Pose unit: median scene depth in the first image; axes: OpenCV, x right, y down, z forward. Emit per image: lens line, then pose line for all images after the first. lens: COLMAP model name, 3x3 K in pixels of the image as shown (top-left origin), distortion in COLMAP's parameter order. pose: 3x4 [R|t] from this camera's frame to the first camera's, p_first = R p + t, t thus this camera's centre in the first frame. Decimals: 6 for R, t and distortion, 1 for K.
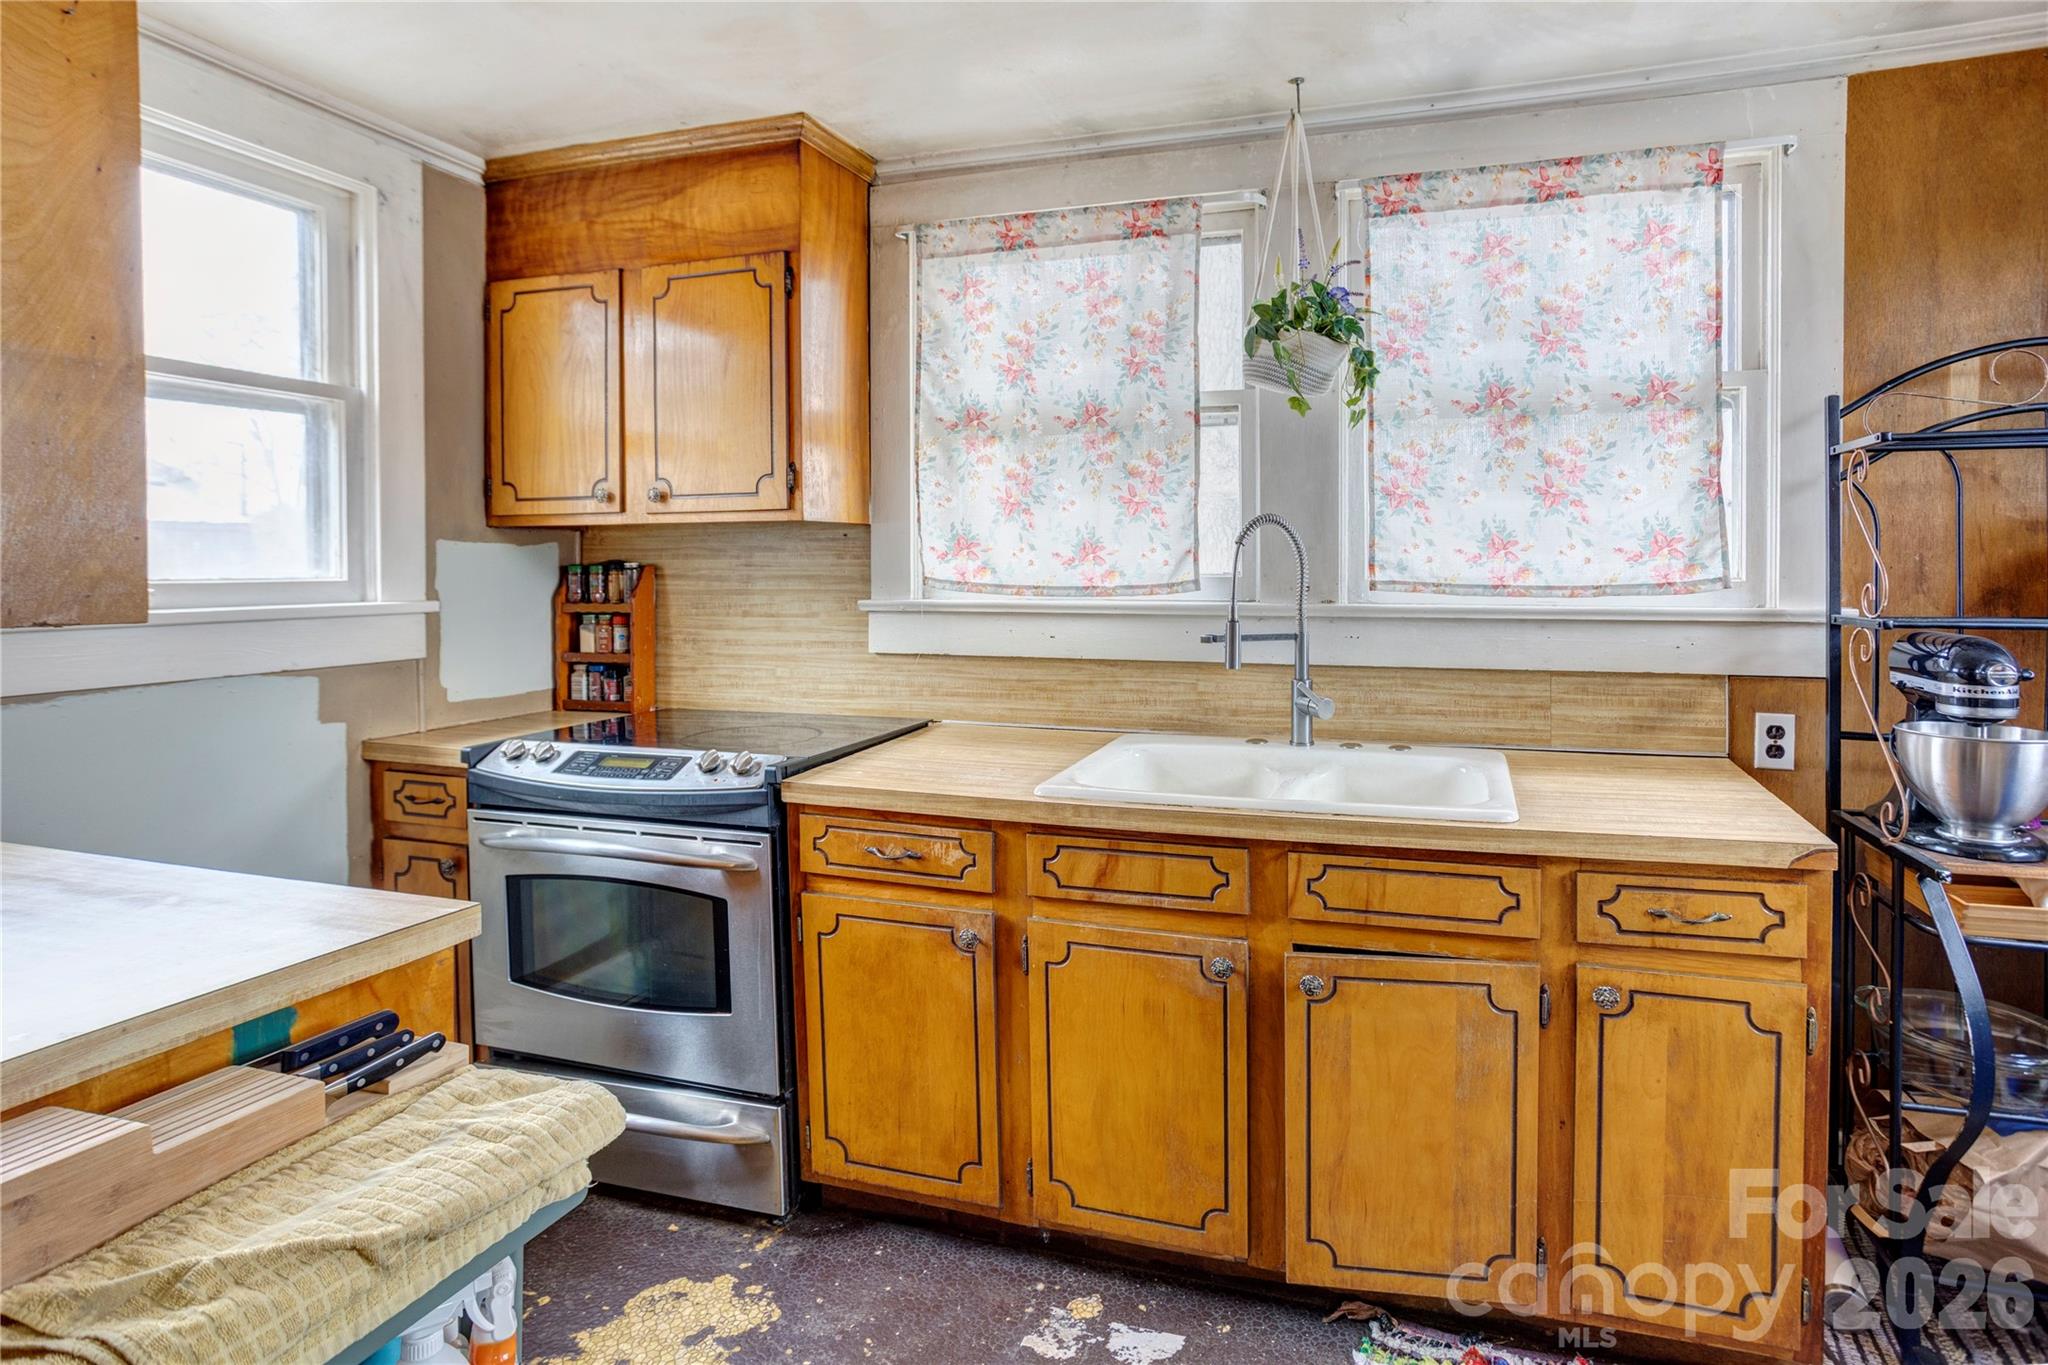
lens RADIAL K [[1199.2, 0, 1027.3], [0, 1199.2, 578.4], [0, 0, 1]] dist [-0.073833, 0.065170]
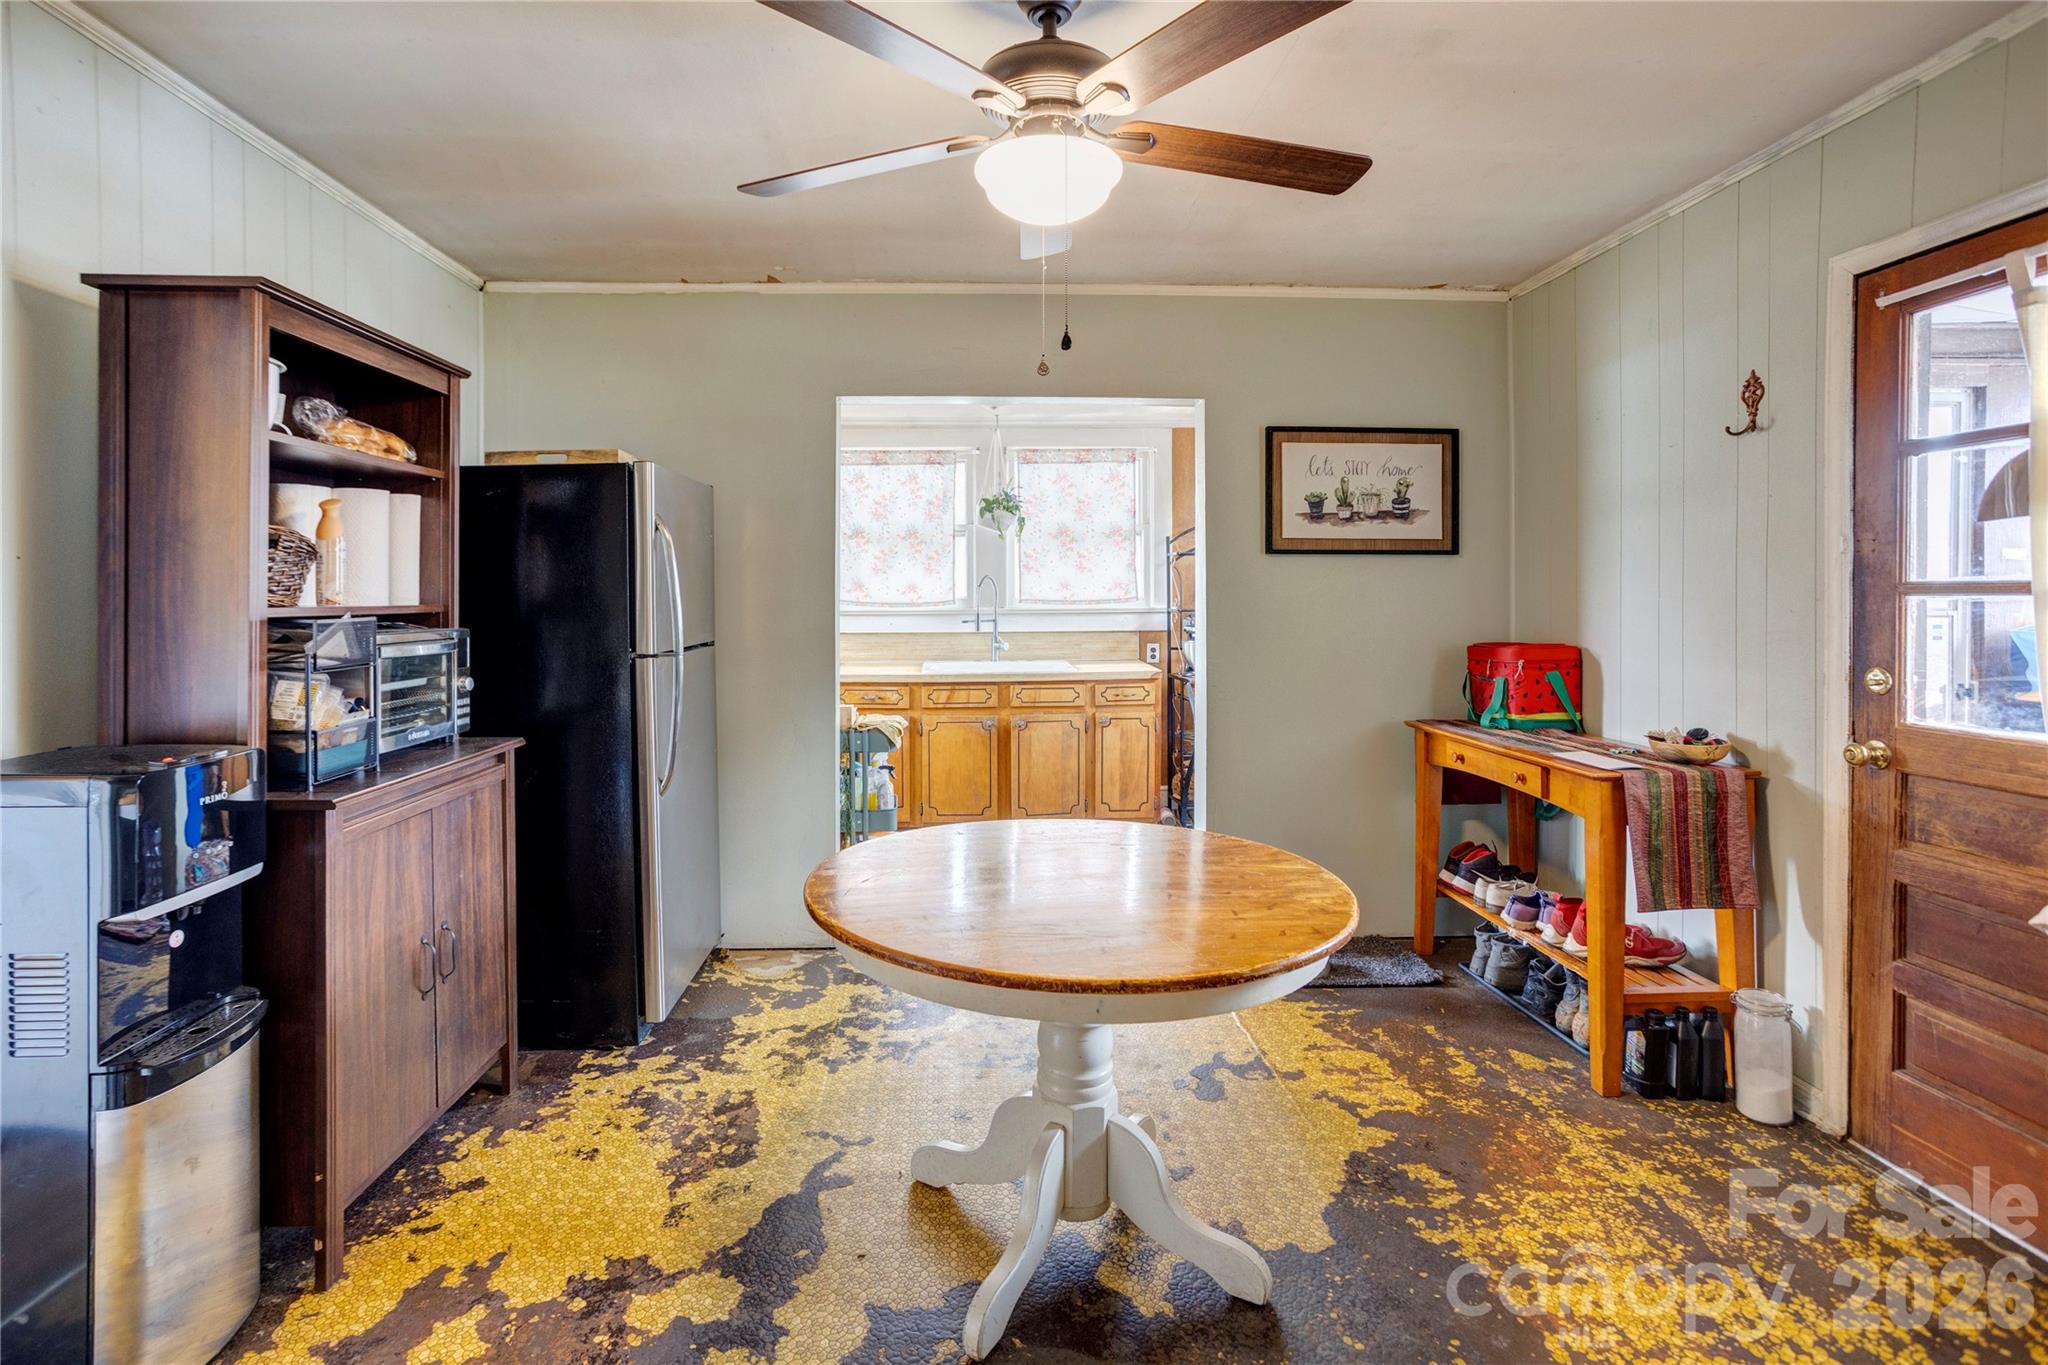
lens RADIAL K [[1000.7, 0, 1011.5], [0, 1000.7, 658.3], [0, 0, 1]] dist [-0.054538, 0.031980]
pose [[0.926831, -0.030669, 0.374225, -0.640633], [0.011144, 0.998466, 0.054228, 0.014060], [-0.375314, -0.046090, 0.925751, -1.208498]]
